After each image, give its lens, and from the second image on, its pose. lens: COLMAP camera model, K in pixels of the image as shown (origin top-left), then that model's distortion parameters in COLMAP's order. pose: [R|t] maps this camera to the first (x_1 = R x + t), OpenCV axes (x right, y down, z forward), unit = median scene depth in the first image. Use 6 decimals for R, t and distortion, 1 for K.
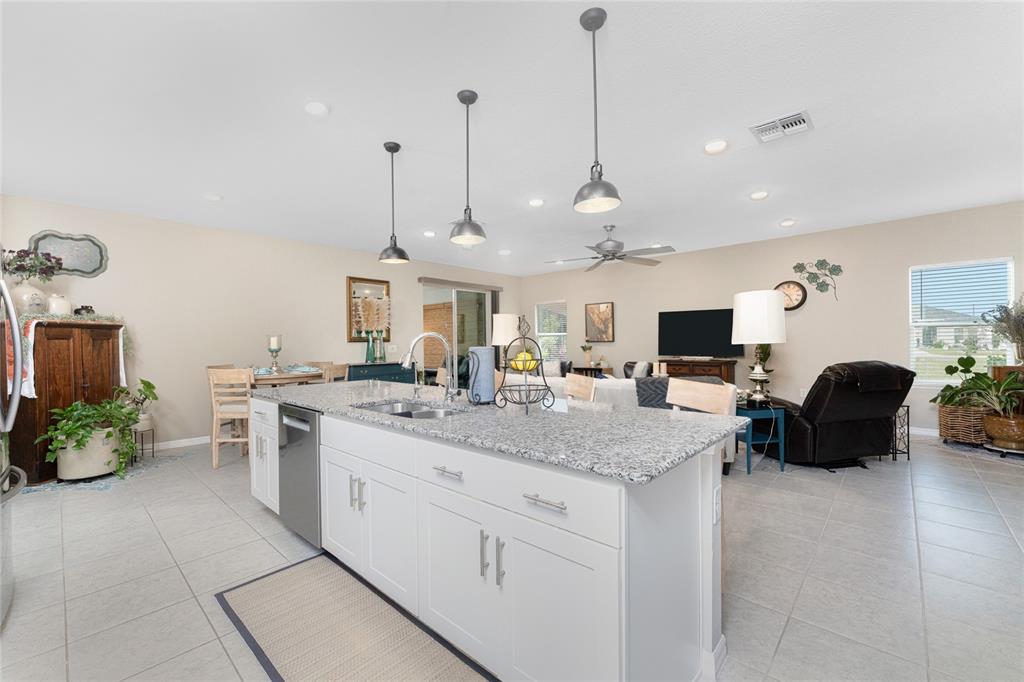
lens RADIAL K [[421.0, 0, 521.7], [0, 421.0, 343.9], [0, 0, 1]] dist [-0.017730, 0.001089]
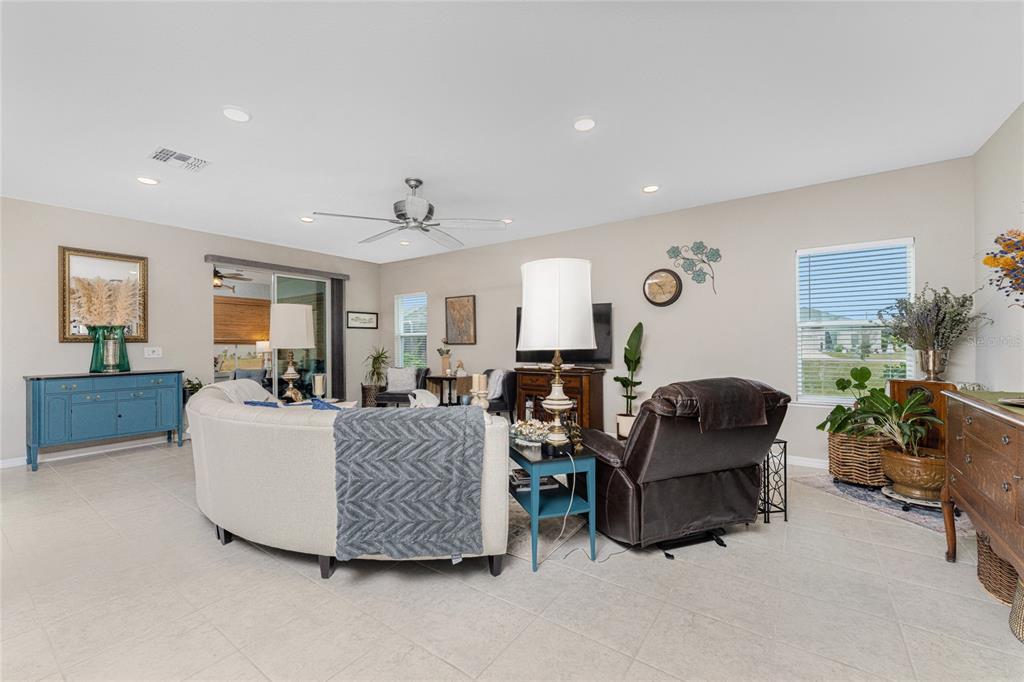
lens RADIAL K [[421.0, 0, 533.2], [0, 421.0, 341.2], [0, 0, 1]] dist [-0.017730, 0.001089]
pose [[0.987924, 0.007334, 0.154767, 0.400914], [-0.005684, 0.999922, -0.011102, -0.005542], [-0.154836, 0.010088, 0.987889, 0.370546]]
